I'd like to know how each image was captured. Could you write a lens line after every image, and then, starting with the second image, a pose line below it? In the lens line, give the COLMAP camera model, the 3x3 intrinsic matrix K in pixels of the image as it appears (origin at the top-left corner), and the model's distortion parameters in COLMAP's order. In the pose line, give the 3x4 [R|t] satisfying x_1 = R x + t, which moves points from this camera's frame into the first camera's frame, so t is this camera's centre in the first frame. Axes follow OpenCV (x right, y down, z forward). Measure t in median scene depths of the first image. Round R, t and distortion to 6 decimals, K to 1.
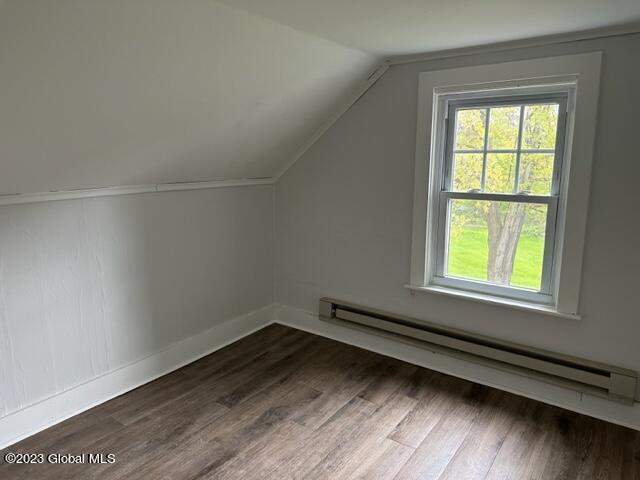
lens RADIAL K [[447.5, 0, 320.9], [0, 447.5, 237.7], [0, 0, 1]] dist [0.050395, -0.062100]
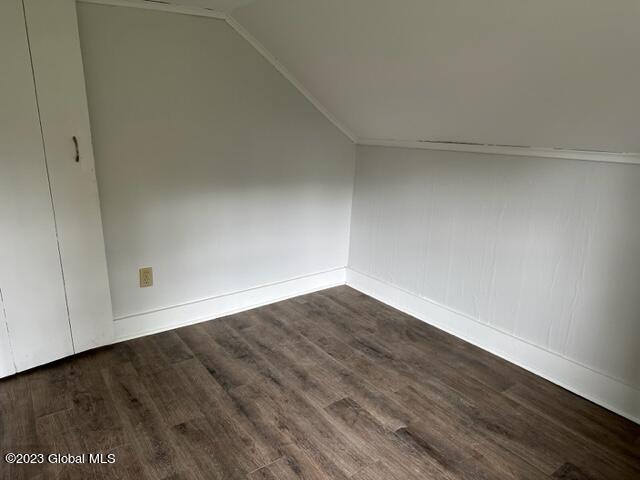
lens RADIAL K [[447.5, 0, 321.1], [0, 447.5, 239.9], [0, 0, 1]] dist [0.050395, -0.062100]
pose [[-0.309360, 0.264422, -0.913443, 0.507830], [-0.182188, 0.926289, 0.329843, -0.147195], [0.933329, 0.268459, -0.238382, 0.795789]]
